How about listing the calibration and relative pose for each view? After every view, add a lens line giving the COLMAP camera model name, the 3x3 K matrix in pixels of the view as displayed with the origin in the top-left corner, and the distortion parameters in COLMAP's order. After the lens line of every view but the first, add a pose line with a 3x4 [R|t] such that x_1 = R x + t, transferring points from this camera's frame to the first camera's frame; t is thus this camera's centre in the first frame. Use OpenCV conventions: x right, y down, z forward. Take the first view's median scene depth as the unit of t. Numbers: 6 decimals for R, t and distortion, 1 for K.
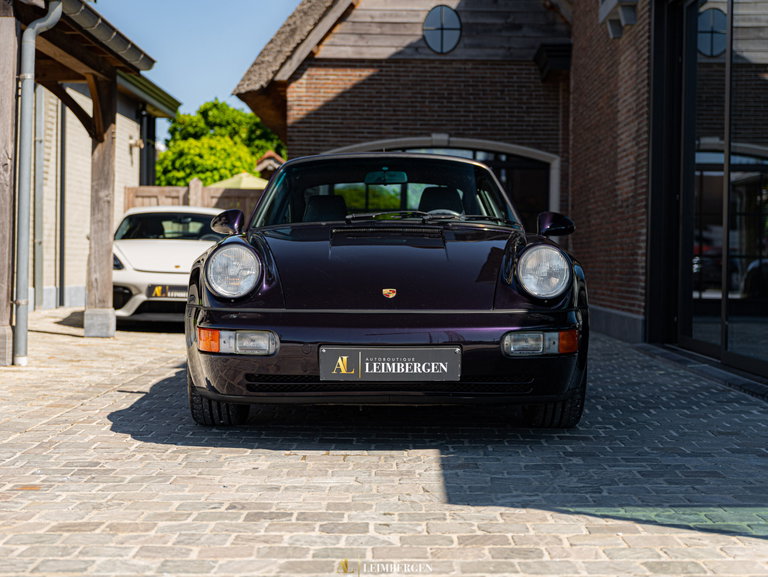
lens RADIAL K [[1360.8, 0, 385.2], [0, 1360.8, 290.7], [0, 0, 1]] dist [-0.022559, 0.000000]
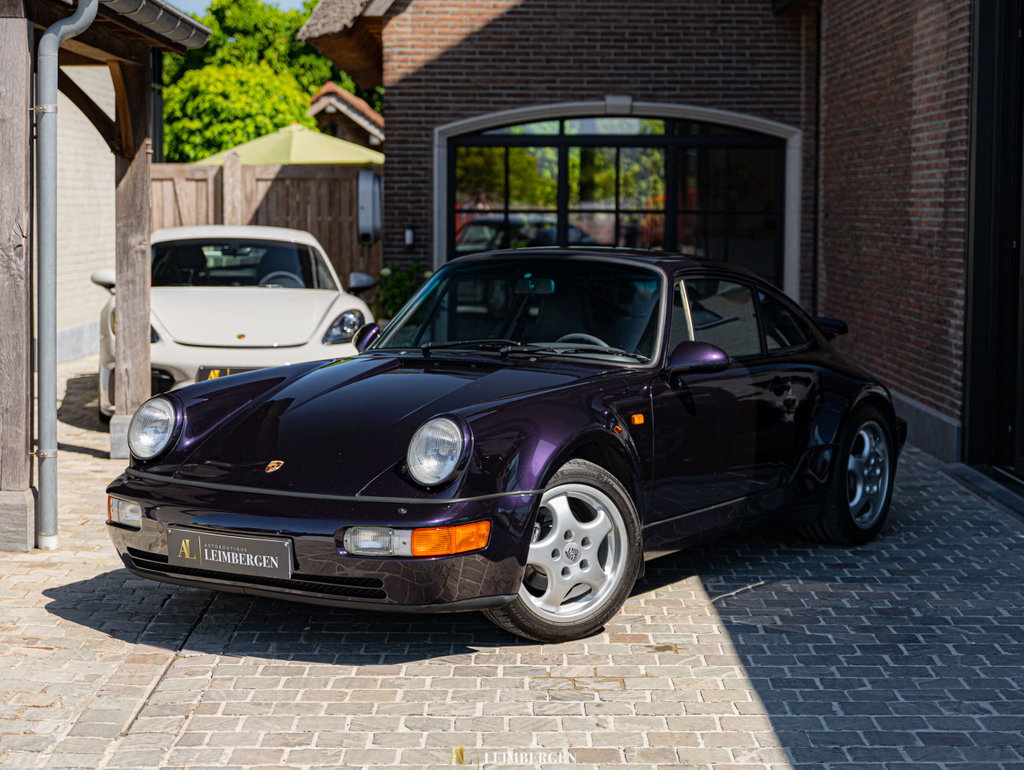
lens RADIAL K [[2084.9, 0, 519.4], [0, 2084.9, 393.1], [0, 0, 1]] dist [-0.011970, 0.000000]
pose [[0.999762, -0.009933, 0.019423, -0.028759], [0.008578, 0.997604, 0.068645, -0.043467], [-0.020058, -0.068462, 0.997452, -0.004885]]
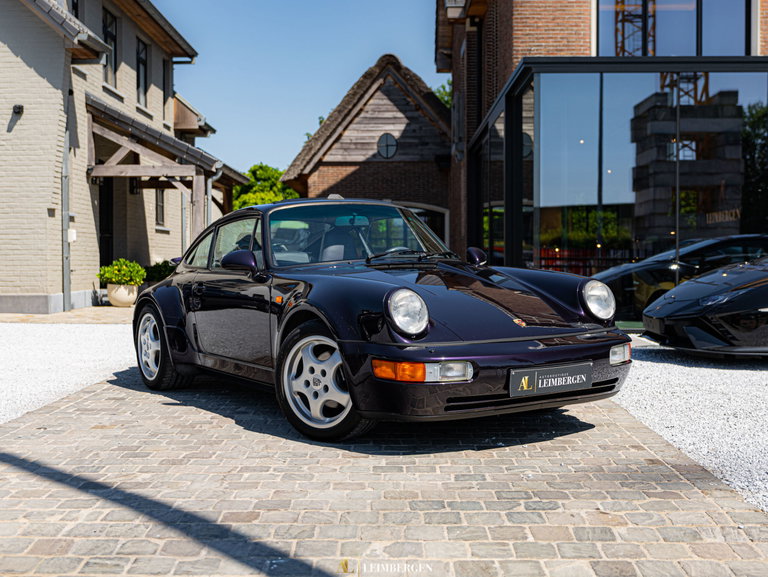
lens RADIAL K [[1022.9, 0, 385.2], [0, 1022.9, 285.1], [0, 0, 1]] dist [-0.012650, 0.000000]
pose [[0.999856, -0.016485, 0.003983, 0.030524], [0.016484, 0.999864, 0.000359, 0.006426], [-0.003988, -0.000293, 0.999992, -0.470033]]
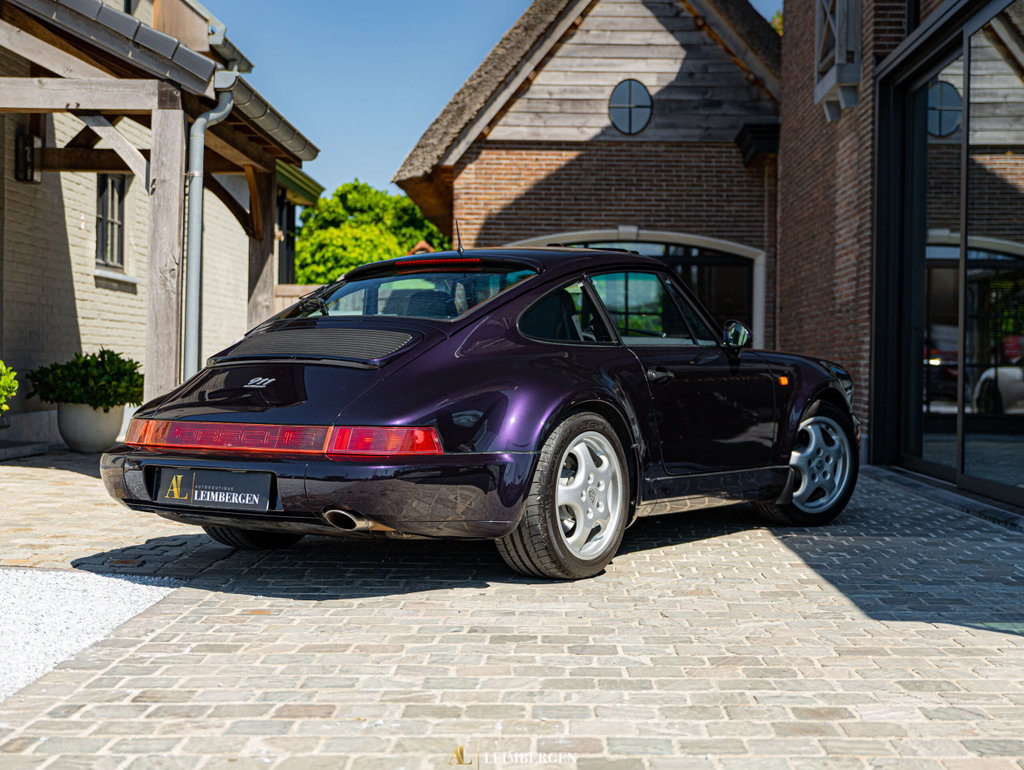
lens RADIAL K [[1613.4, 0, 510.9], [0, 1613.4, 382.9], [0, 0, 1]] dist [-0.000574, 0.000000]
pose [[0.999786, 0.000226, -0.020670, -0.014019], [-0.000473, 0.999929, -0.011912, -0.001735], [0.020666, 0.011919, 0.999715, -0.041022]]
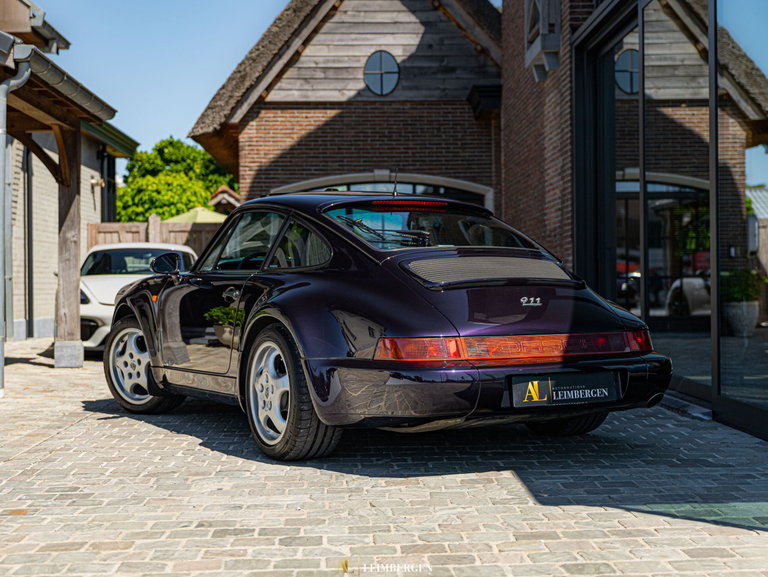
lens RADIAL K [[1287.9, 0, 367.6], [0, 1287.9, 280.6], [0, 0, 1]] dist [-0.007332, 0.000000]
pose [[0.999430, -0.021374, 0.026137, 0.000443], [0.022004, 0.999468, -0.024074, -0.003345], [-0.025609, 0.024635, 0.999368, -0.016966]]
